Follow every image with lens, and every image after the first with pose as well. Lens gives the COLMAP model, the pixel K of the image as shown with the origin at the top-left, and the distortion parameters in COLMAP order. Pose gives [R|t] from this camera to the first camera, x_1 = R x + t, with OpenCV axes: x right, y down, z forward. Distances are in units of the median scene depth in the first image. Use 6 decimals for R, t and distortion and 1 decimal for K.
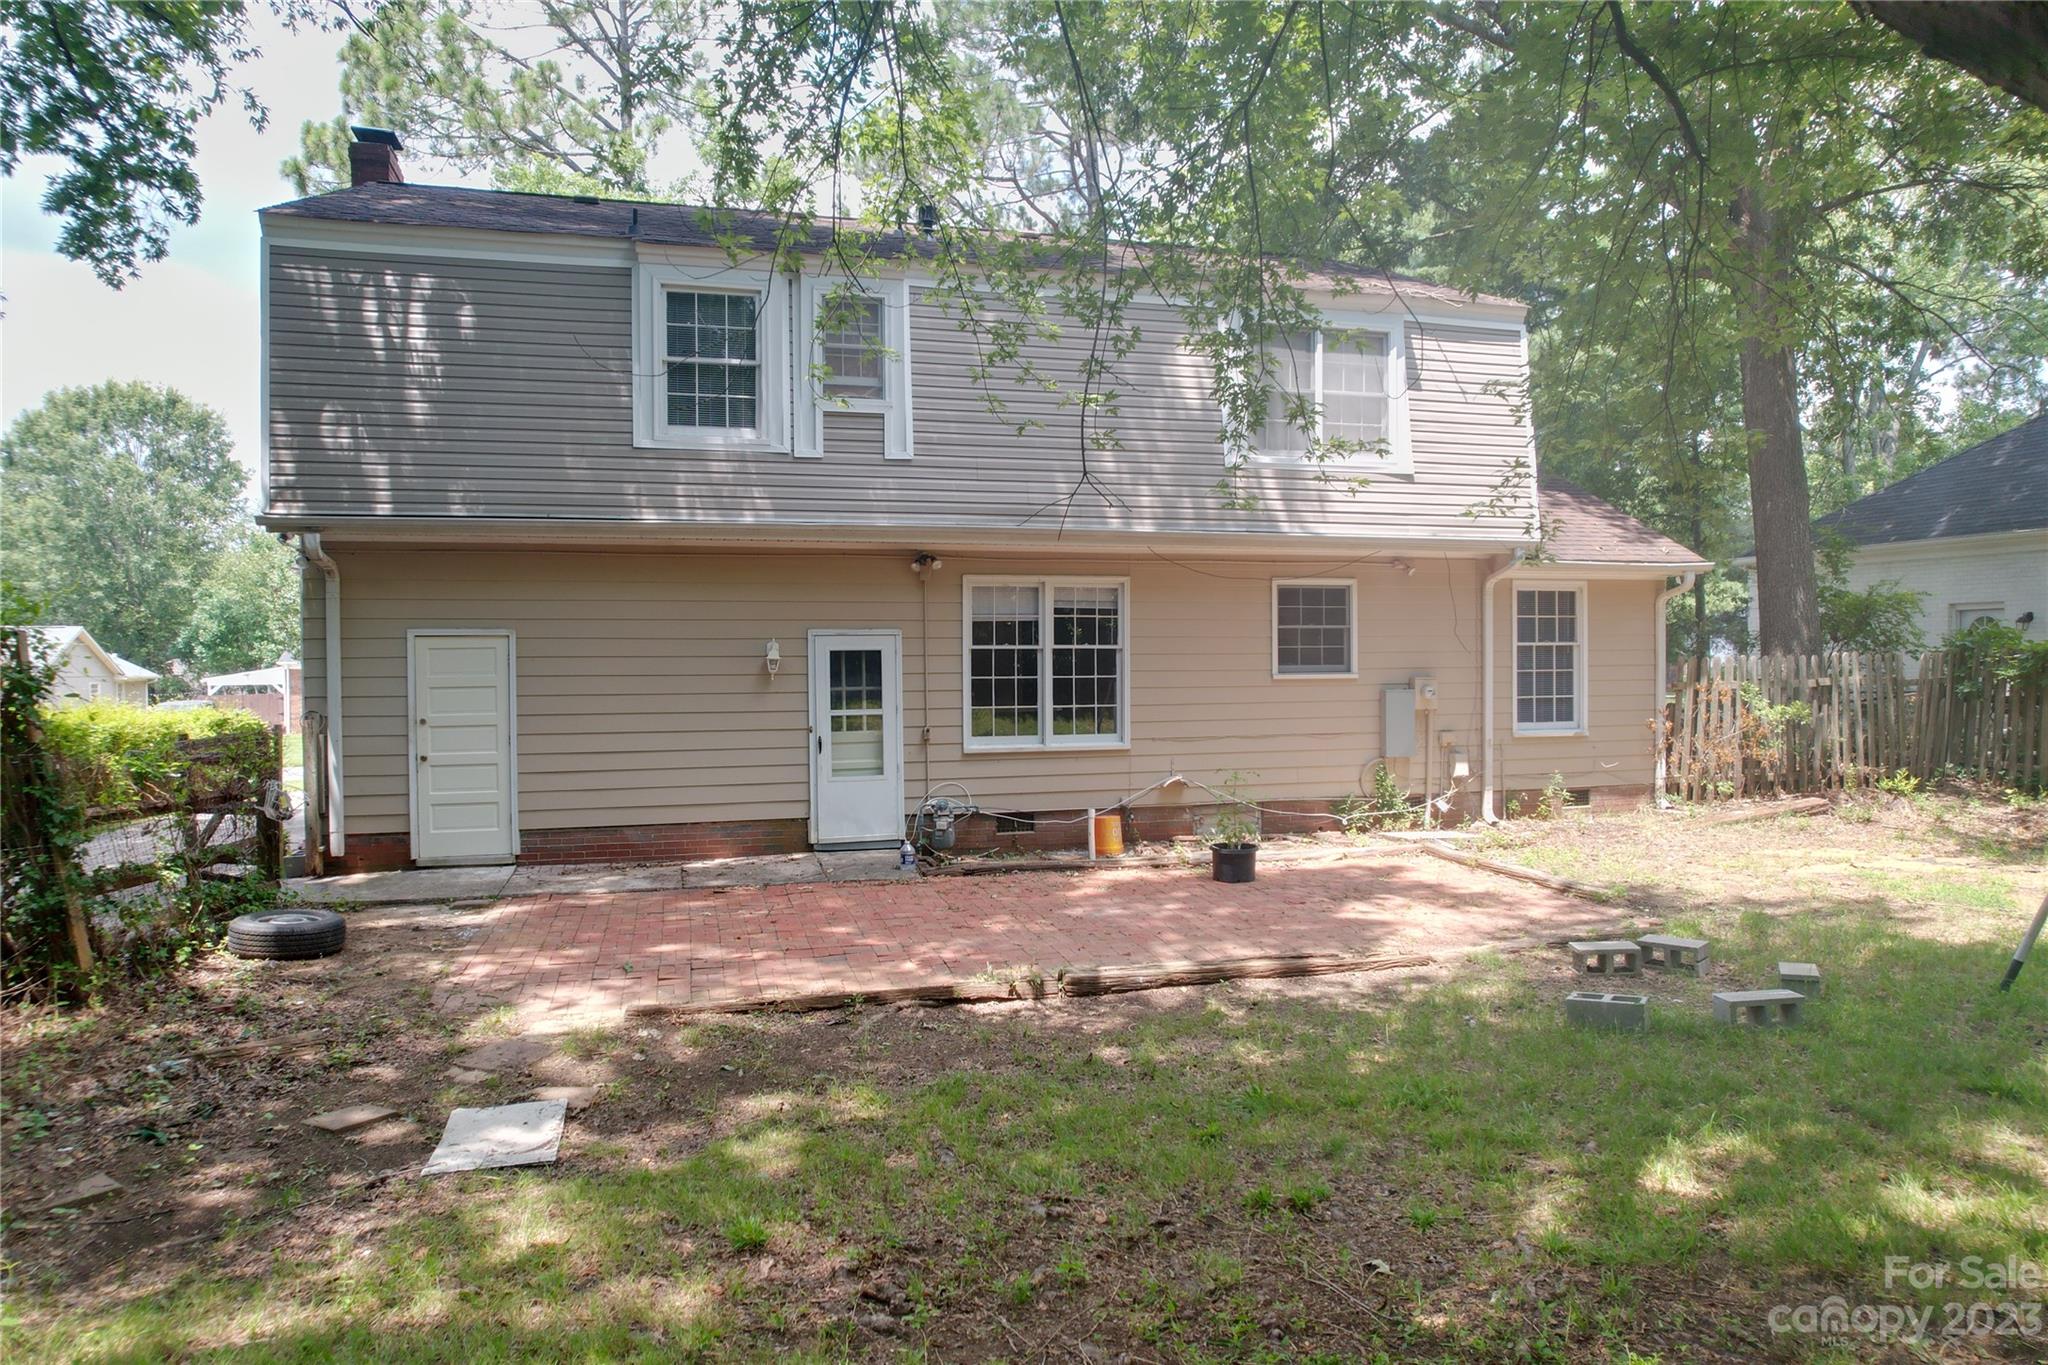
lens RADIAL K [[1304.2, 0, 1026.3], [0, 1304.2, 704.2], [0, 0, 1]] dist [-0.076929, 0.070969]
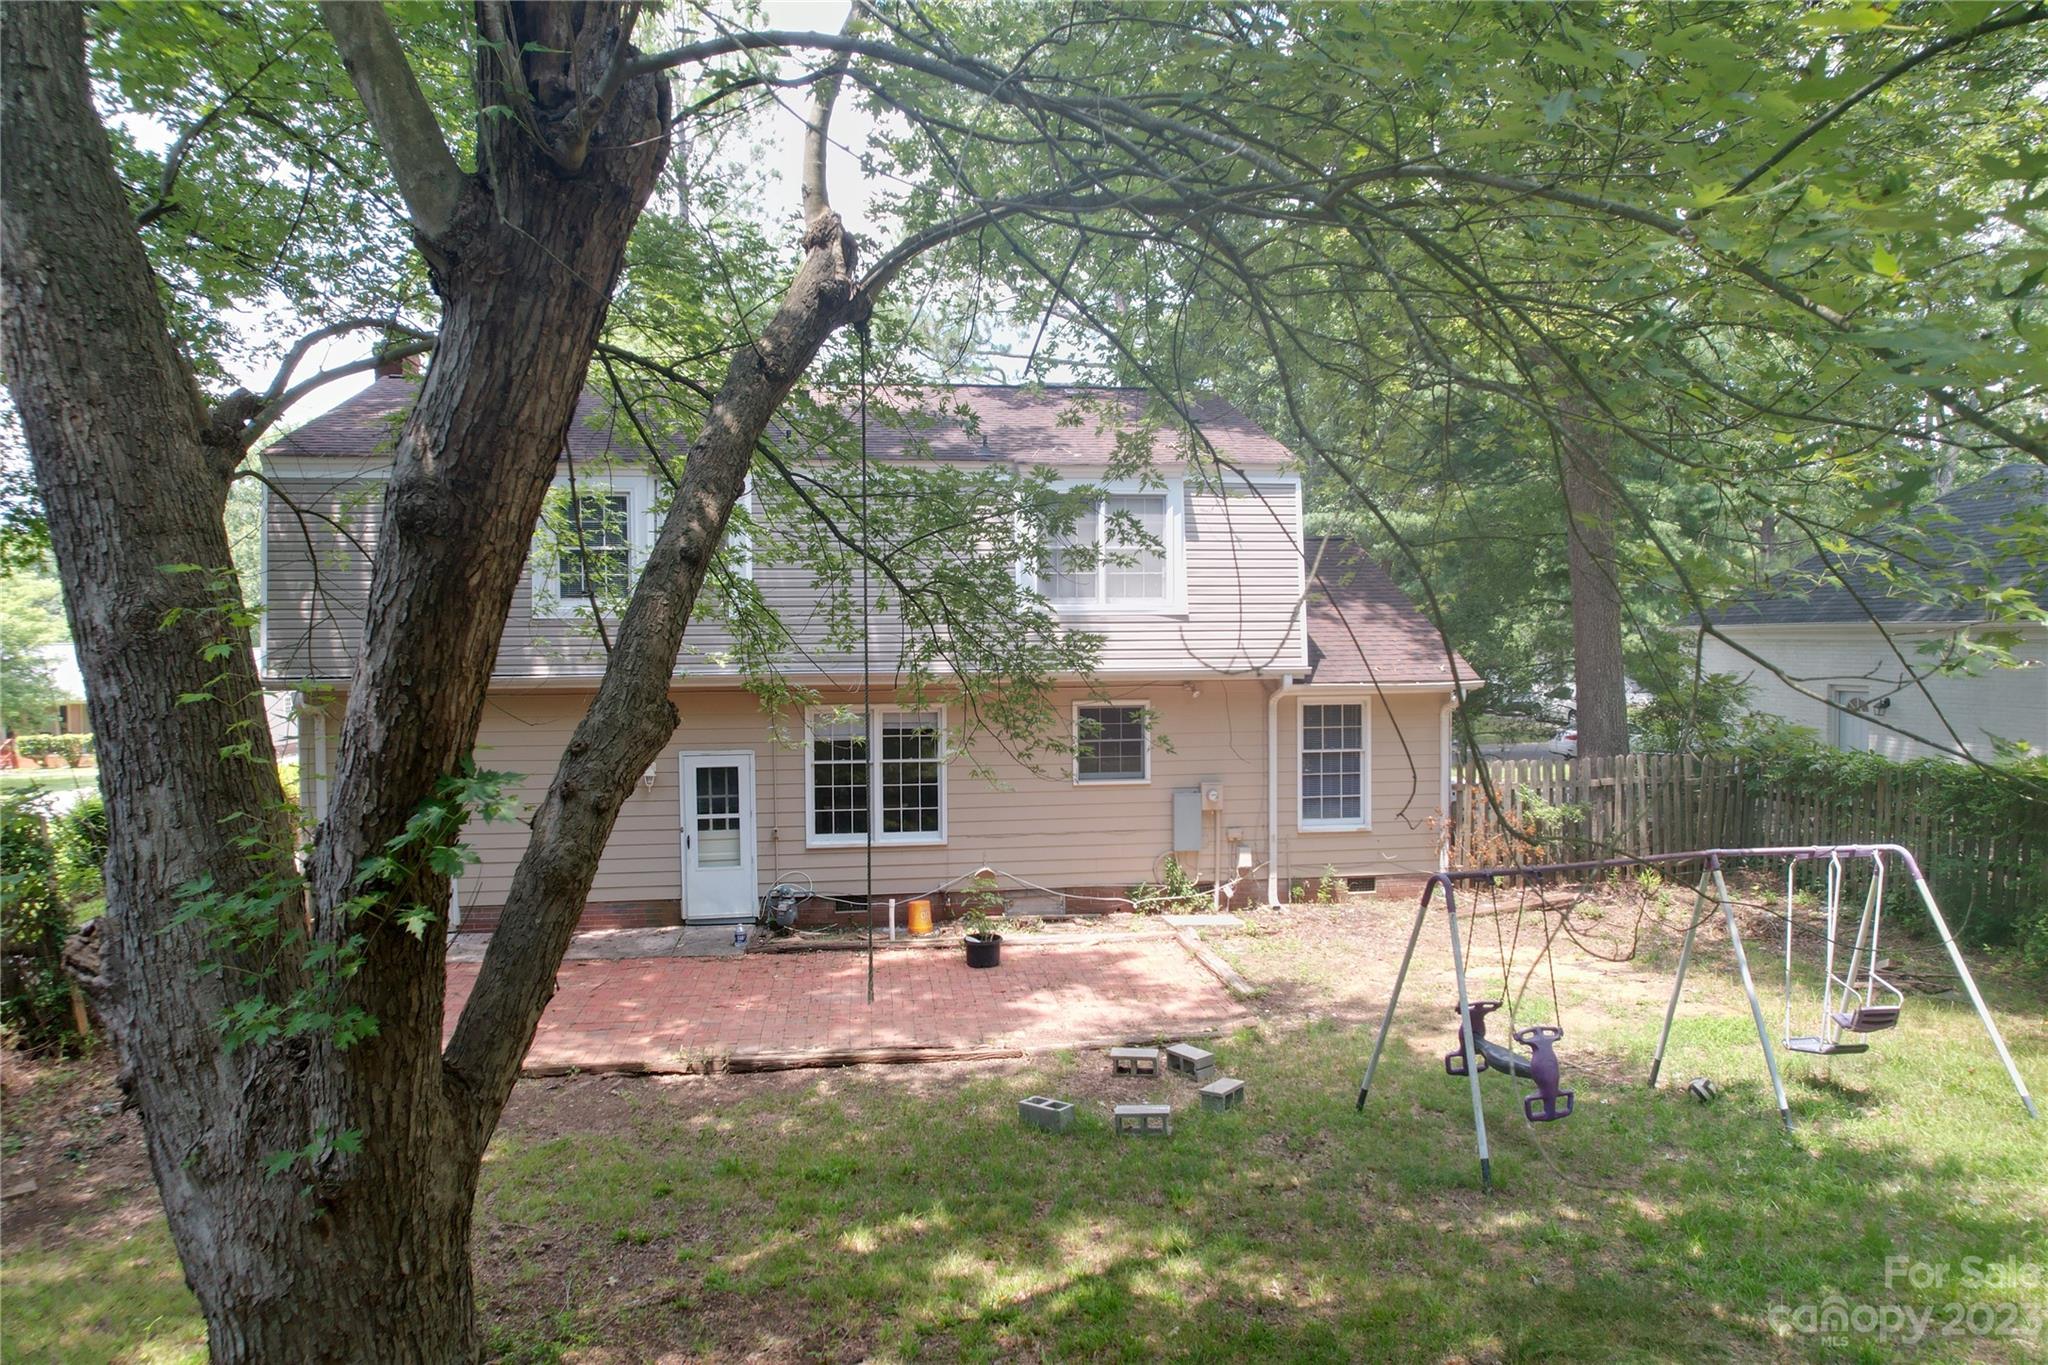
lens RADIAL K [[1304.2, 0, 1026.3], [0, 1304.2, 704.2], [0, 0, 1]] dist [-0.076929, 0.070969]
pose [[0.991105, 0.002585, -0.133055, 0.321123], [-0.000902, 0.999919, 0.012704, -0.114310], [0.133077, -0.012471, 0.991027, -0.199645]]
